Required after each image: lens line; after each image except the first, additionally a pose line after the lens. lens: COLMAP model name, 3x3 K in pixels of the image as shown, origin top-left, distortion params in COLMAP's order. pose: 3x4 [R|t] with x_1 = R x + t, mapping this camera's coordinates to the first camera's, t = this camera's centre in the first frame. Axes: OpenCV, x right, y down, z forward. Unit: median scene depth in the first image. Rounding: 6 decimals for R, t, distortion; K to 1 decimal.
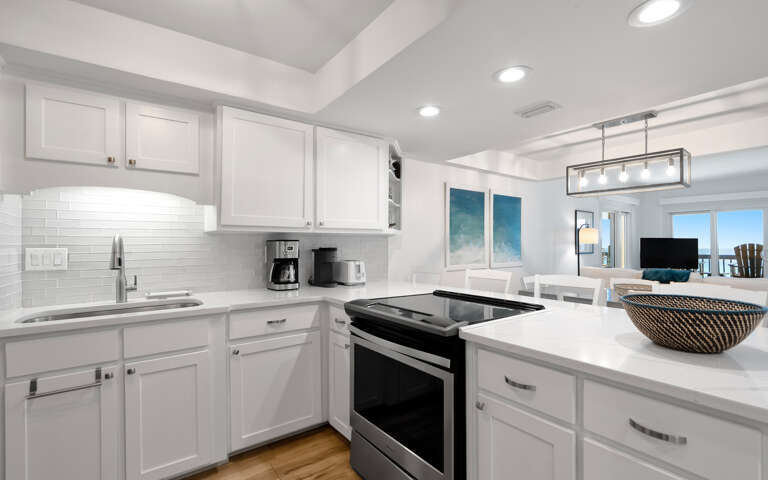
lens RADIAL K [[353.3, 0, 384.0], [0, 353.3, 240.0], [0, 0, 1]] dist [-0.001141, 0.000147]
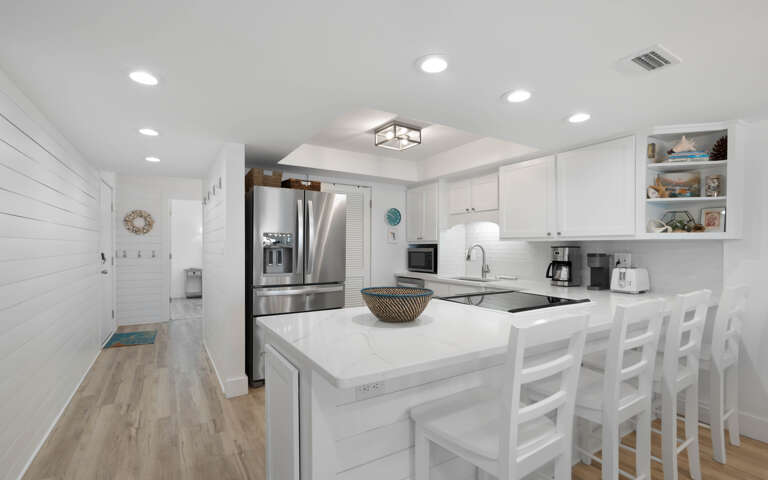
lens RADIAL K [[356.1, 0, 382.1], [0, 356.1, 249.6], [0, 0, 1]] dist [-0.001854, -0.000018]
pose [[-0.083577, 0.012268, -0.996426, 0.961362], [0.010548, 0.999879, 0.011426, -0.008816], [0.996445, -0.009556, -0.083697, 0.435134]]
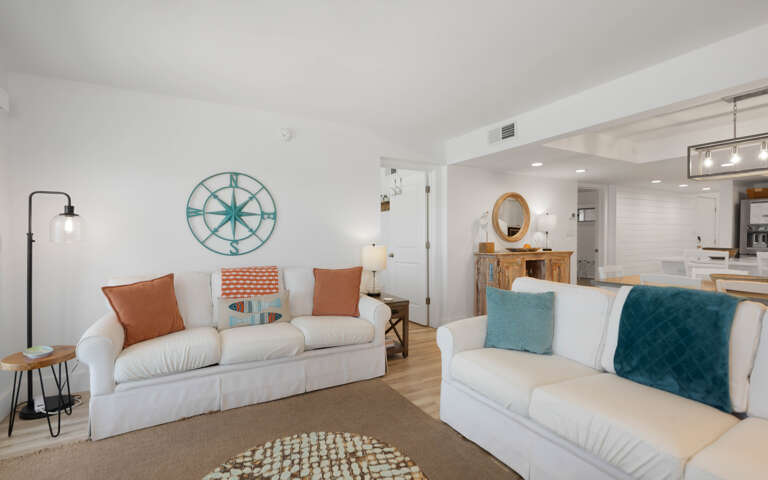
lens RADIAL K [[356.0, 0, 385.8], [0, 356.0, 234.1], [0, 0, 1]] dist [-0.001938, -0.000143]
pose [[-0.991843, -0.000549, 0.127466, 1.677961], [-0.002088, 0.999926, -0.011948, 0.031519], [-0.127450, -0.012116, -0.991771, 2.255175]]
